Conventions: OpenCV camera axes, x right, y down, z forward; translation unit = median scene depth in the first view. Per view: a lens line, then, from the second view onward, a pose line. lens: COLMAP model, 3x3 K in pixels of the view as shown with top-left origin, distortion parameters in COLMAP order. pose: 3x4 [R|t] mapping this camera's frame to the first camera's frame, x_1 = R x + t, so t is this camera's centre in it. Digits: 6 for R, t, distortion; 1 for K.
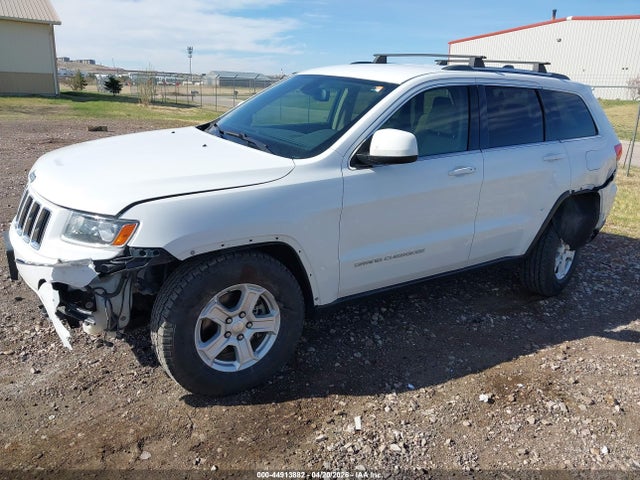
lens RADIAL K [[517.3, 0, 329.4], [0, 517.3, 244.4], [0, 0, 1]] dist [0.006790, 0.002270]
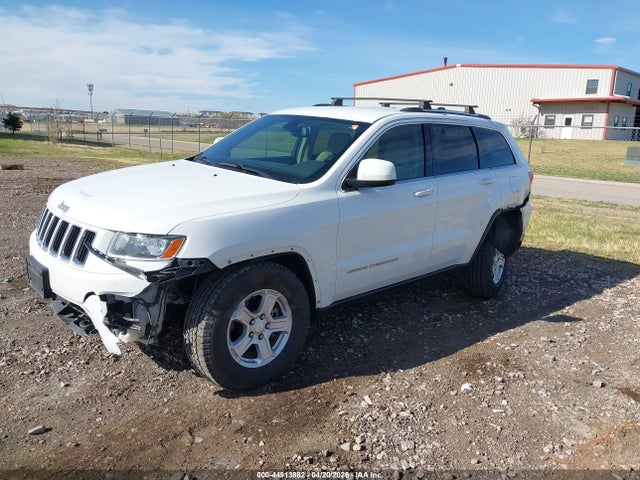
lens RADIAL K [[515.5, 0, 331.7], [0, 515.5, 239.5], [0, 0, 1]] dist [0.031068, -0.003380]
pose [[0.983475, -0.037624, 0.177093, -0.198135], [0.051389, 0.995948, -0.073796, 0.052264], [-0.173600, 0.081677, 0.981424, -0.165396]]
